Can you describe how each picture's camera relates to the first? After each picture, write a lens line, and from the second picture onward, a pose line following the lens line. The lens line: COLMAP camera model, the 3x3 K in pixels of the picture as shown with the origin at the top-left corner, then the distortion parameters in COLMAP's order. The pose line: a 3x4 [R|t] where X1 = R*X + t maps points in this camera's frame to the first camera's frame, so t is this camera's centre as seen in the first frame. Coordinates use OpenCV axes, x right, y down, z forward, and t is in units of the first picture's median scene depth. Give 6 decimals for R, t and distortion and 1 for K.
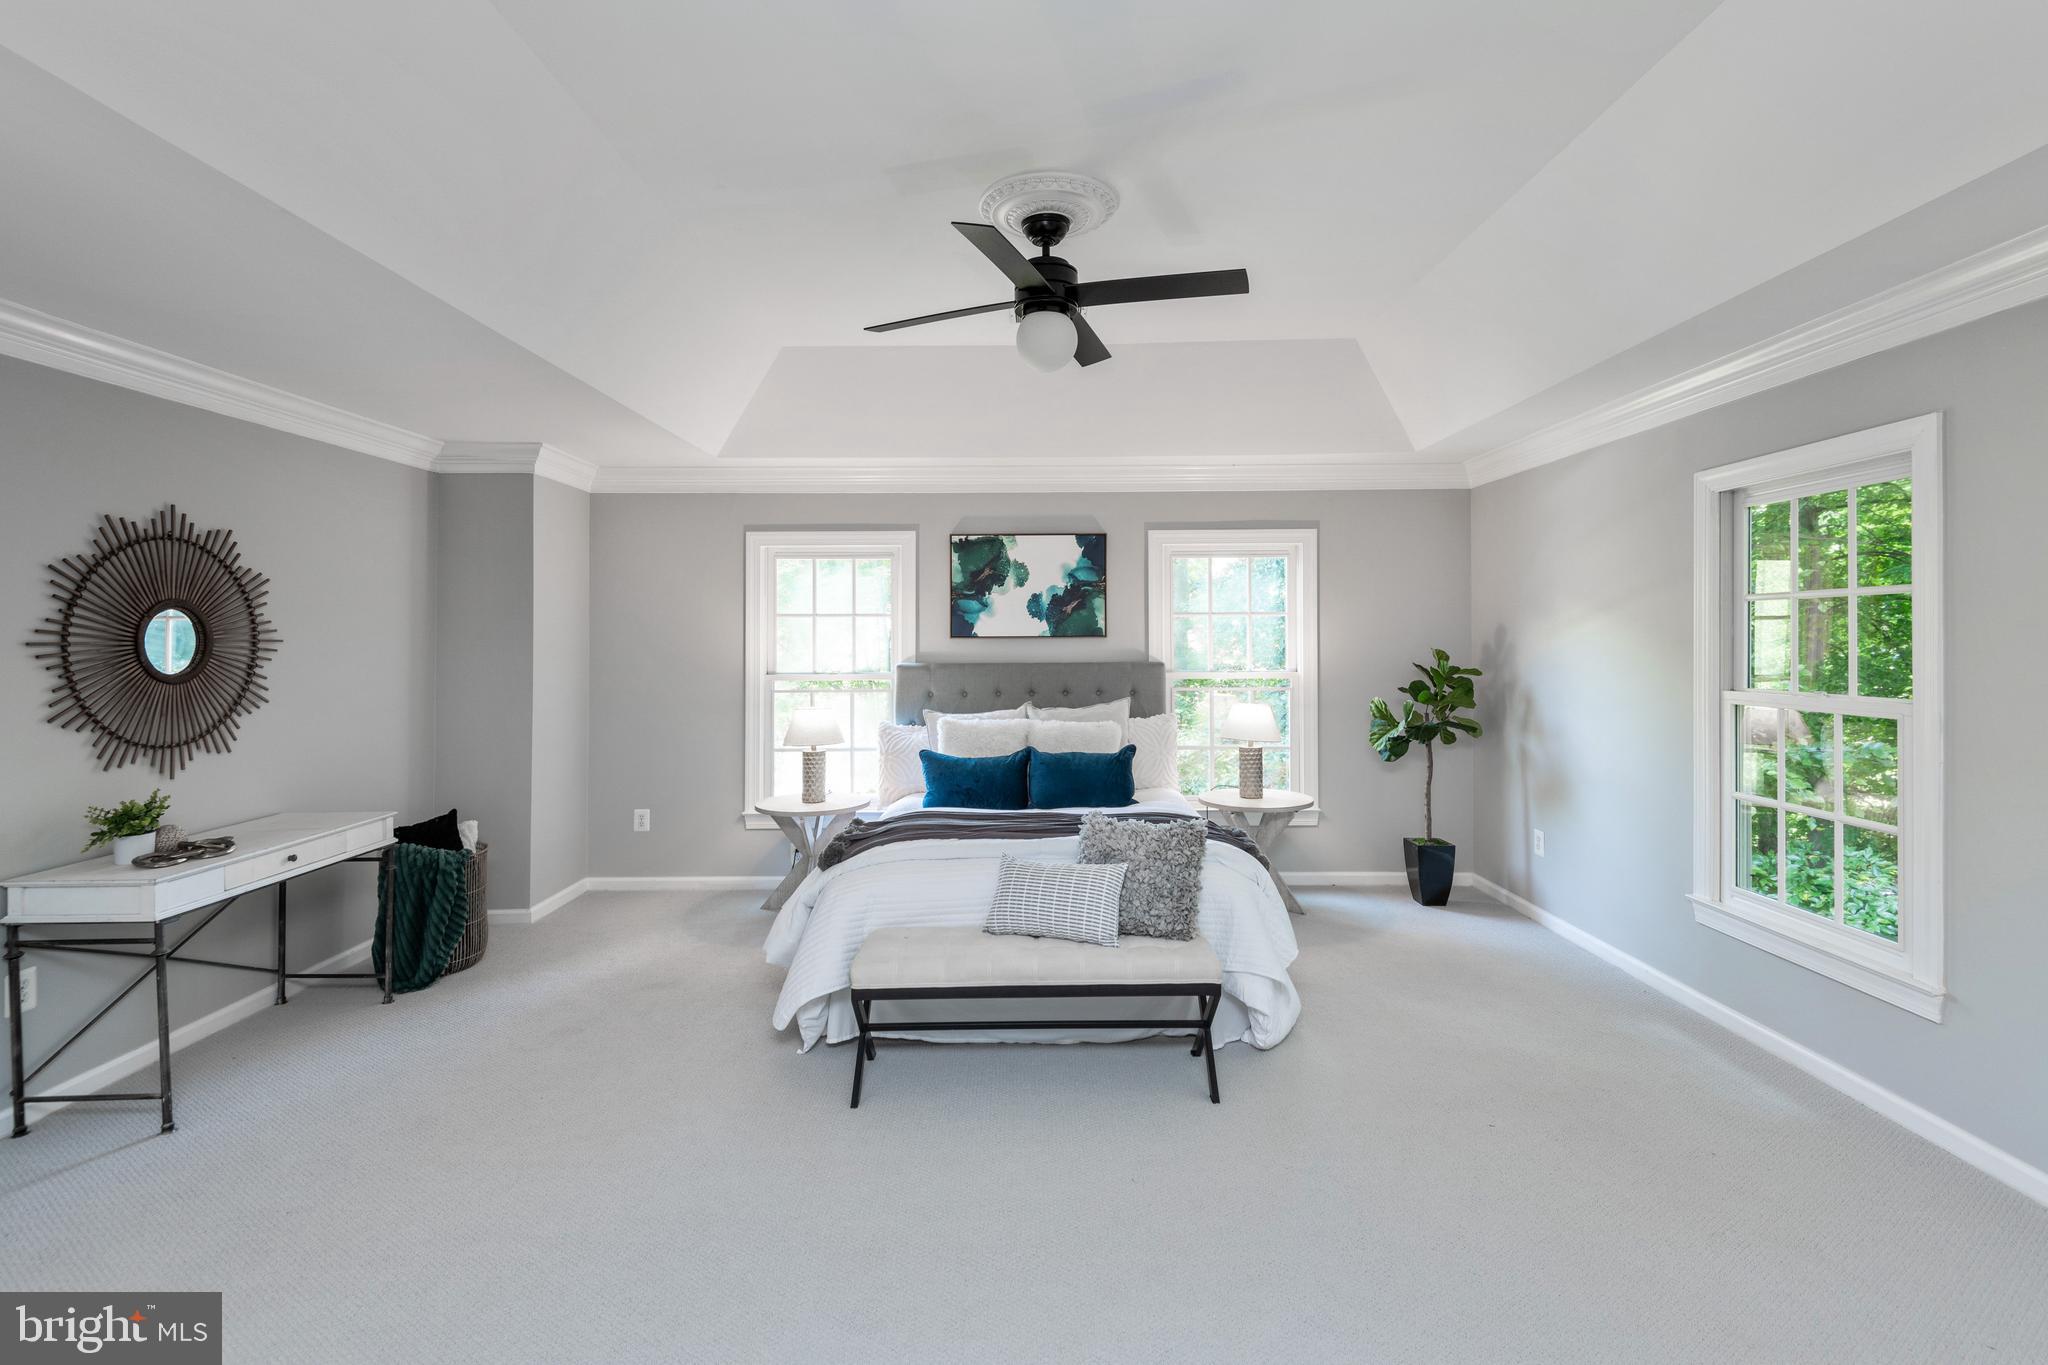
lens RADIAL K [[921.7, 0, 1074.2], [0, 921.7, 610.4], [0, 0, 1]] dist [0.025742, -0.009324]
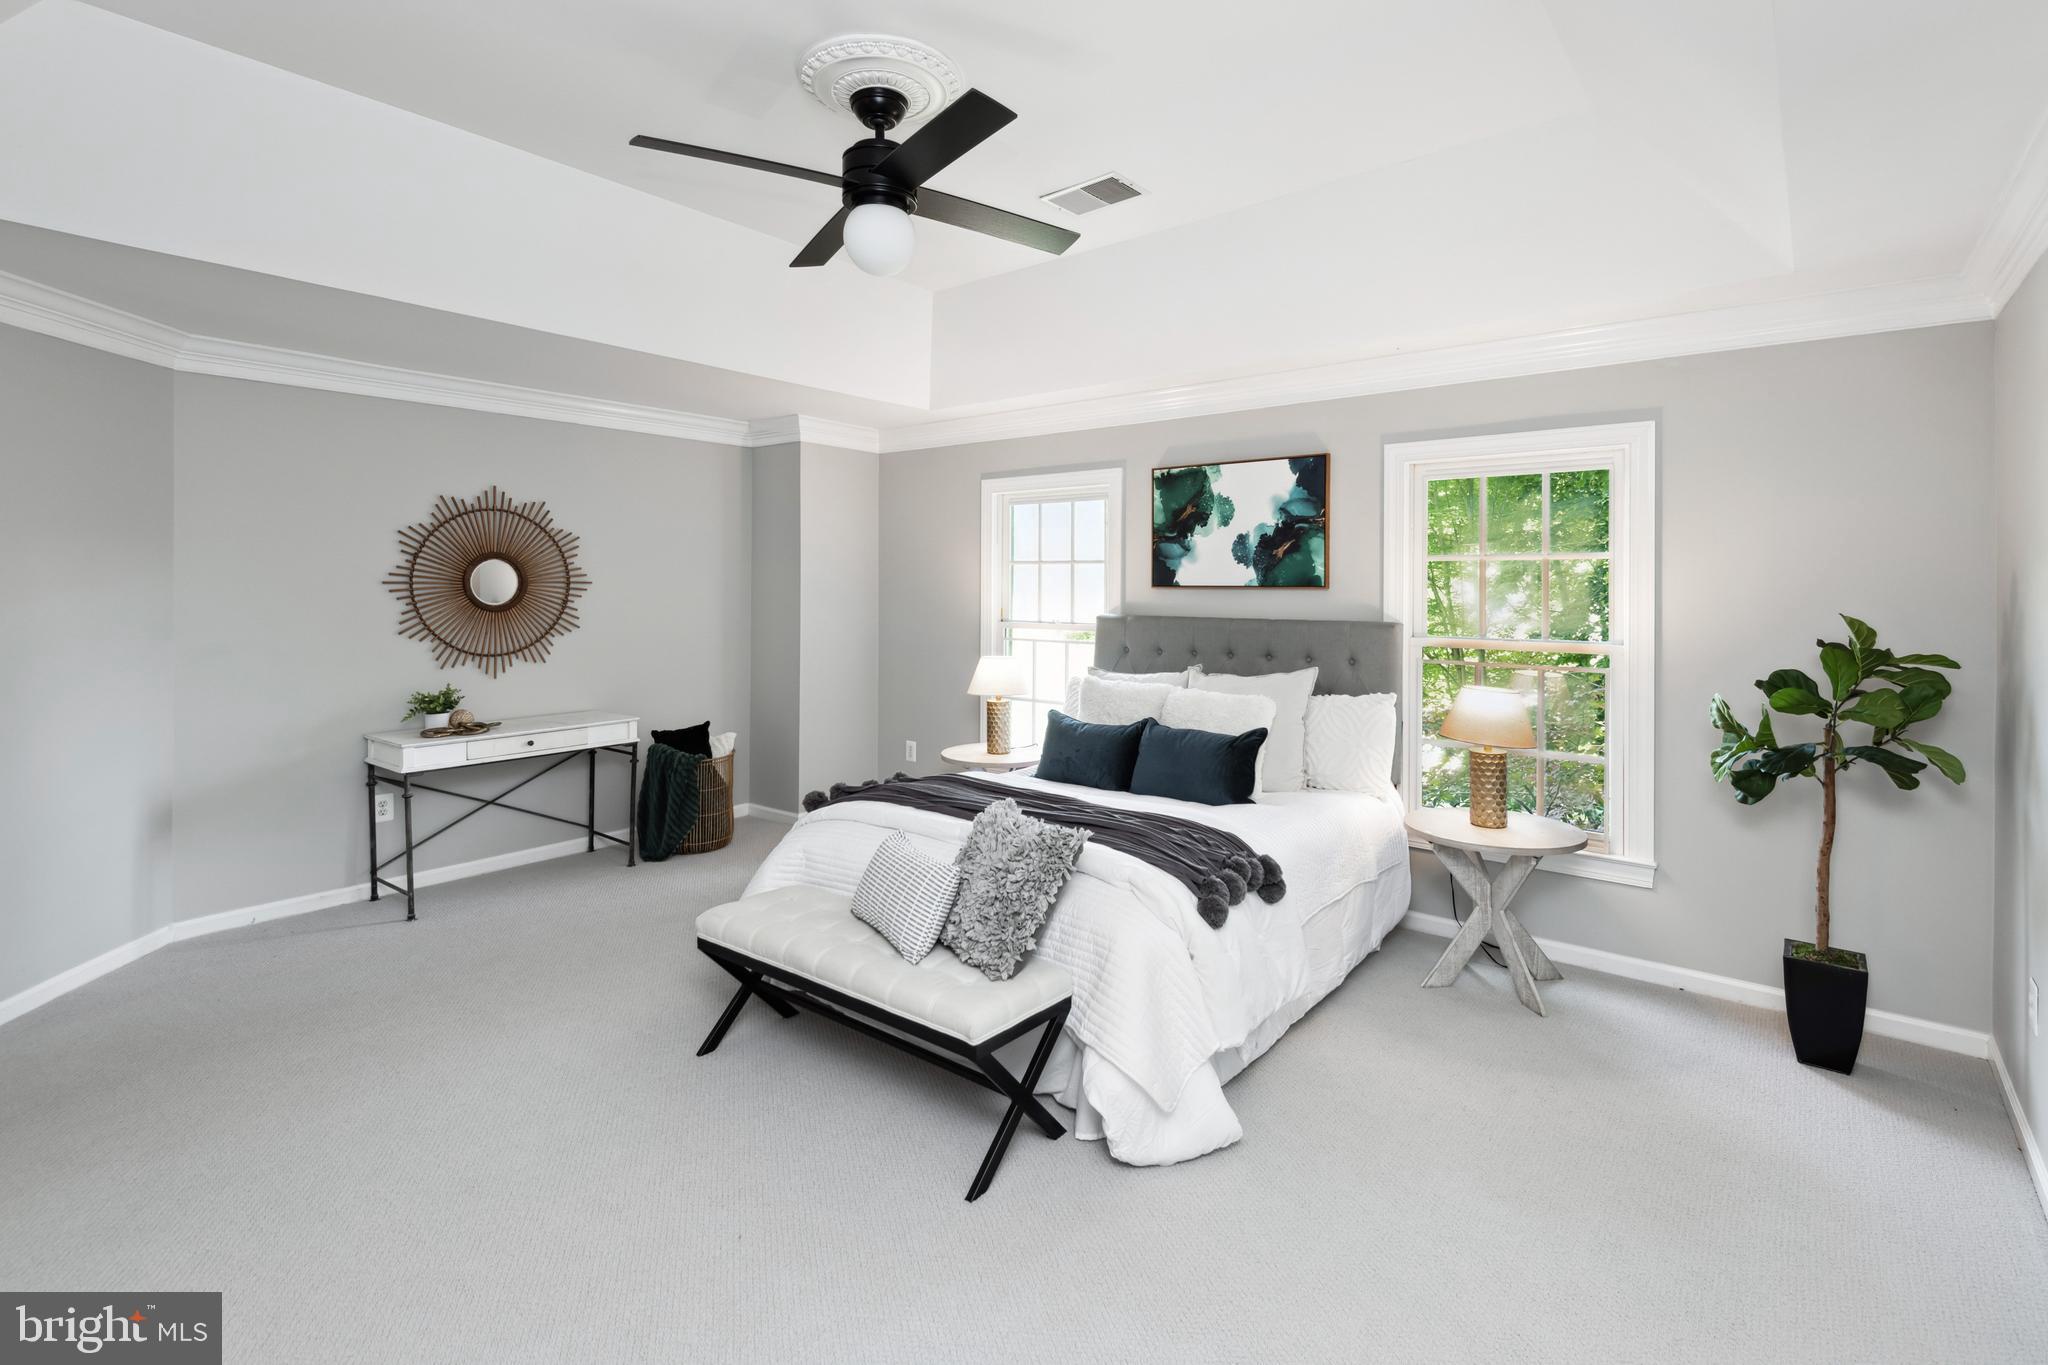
lens RADIAL K [[961.4, 0, 1030.7], [0, 961.4, 573.4], [0, 0, 1]] dist [0.012716, -0.000090]
pose [[0.778408, 0.002222, -0.627755, 0.390090], [0.007697, 0.999885, 0.013084, 0.004663], [0.627712, -0.015017, 0.778301, 0.242082]]
